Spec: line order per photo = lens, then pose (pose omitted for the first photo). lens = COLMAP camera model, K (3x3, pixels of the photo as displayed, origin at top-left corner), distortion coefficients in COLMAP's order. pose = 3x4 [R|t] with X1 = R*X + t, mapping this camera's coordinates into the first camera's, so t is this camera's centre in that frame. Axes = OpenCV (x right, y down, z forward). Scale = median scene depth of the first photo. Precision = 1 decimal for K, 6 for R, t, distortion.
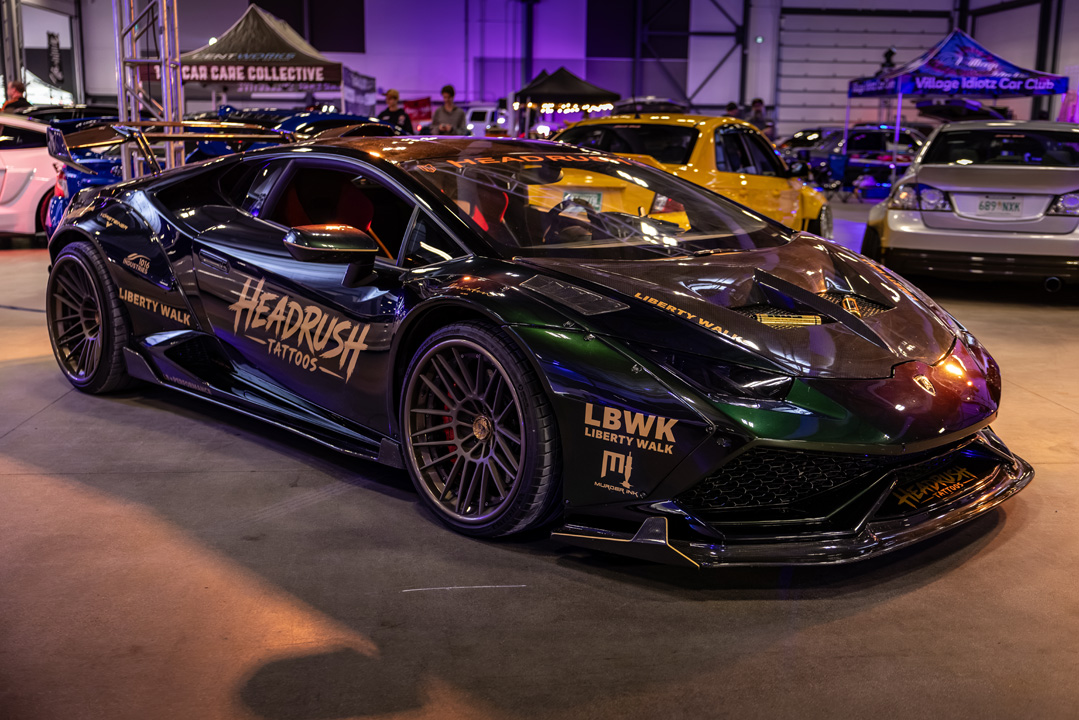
lens RADIAL K [[1140.9, 0, 539.5], [0, 1140.9, 360.0], [0, 0, 1]] dist [0.026364, -0.007811]
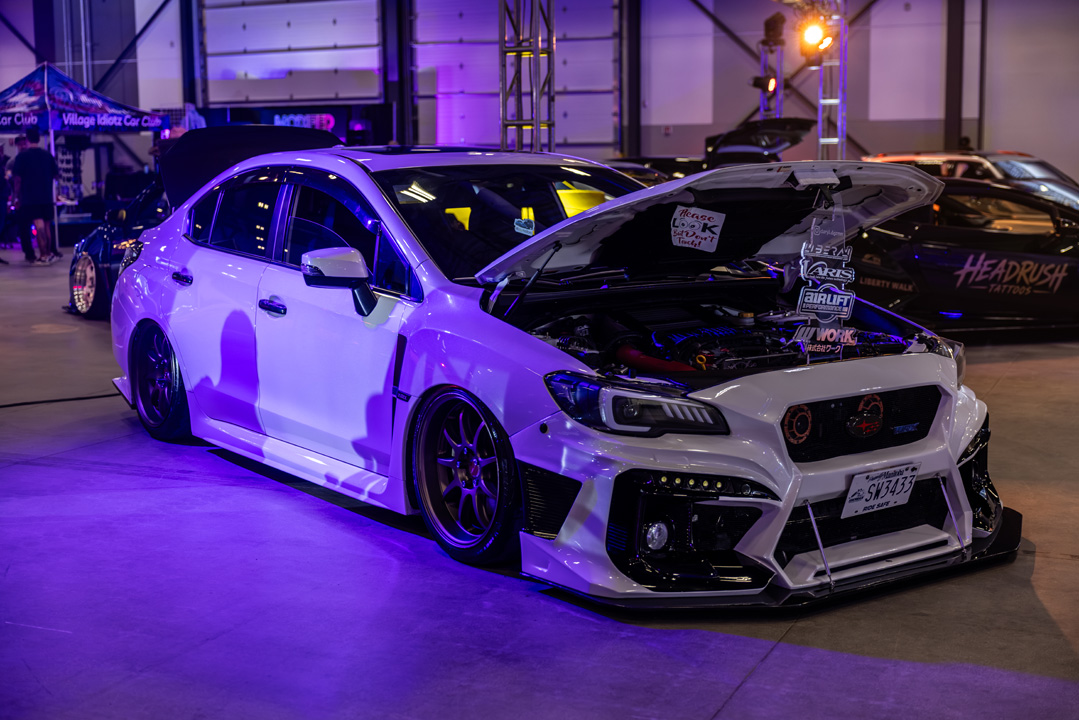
lens RADIAL K [[1463.1, 0, 539.5], [0, 1463.1, 360.0], [0, 0, 1]] dist [-0.014512, -0.081971]
pose [[0.470053, -0.132616, 0.872619, -2.739093], [0.186243, 0.981291, 0.048808, -0.154545], [-0.862765, 0.139577, 0.485957, 0.496768]]
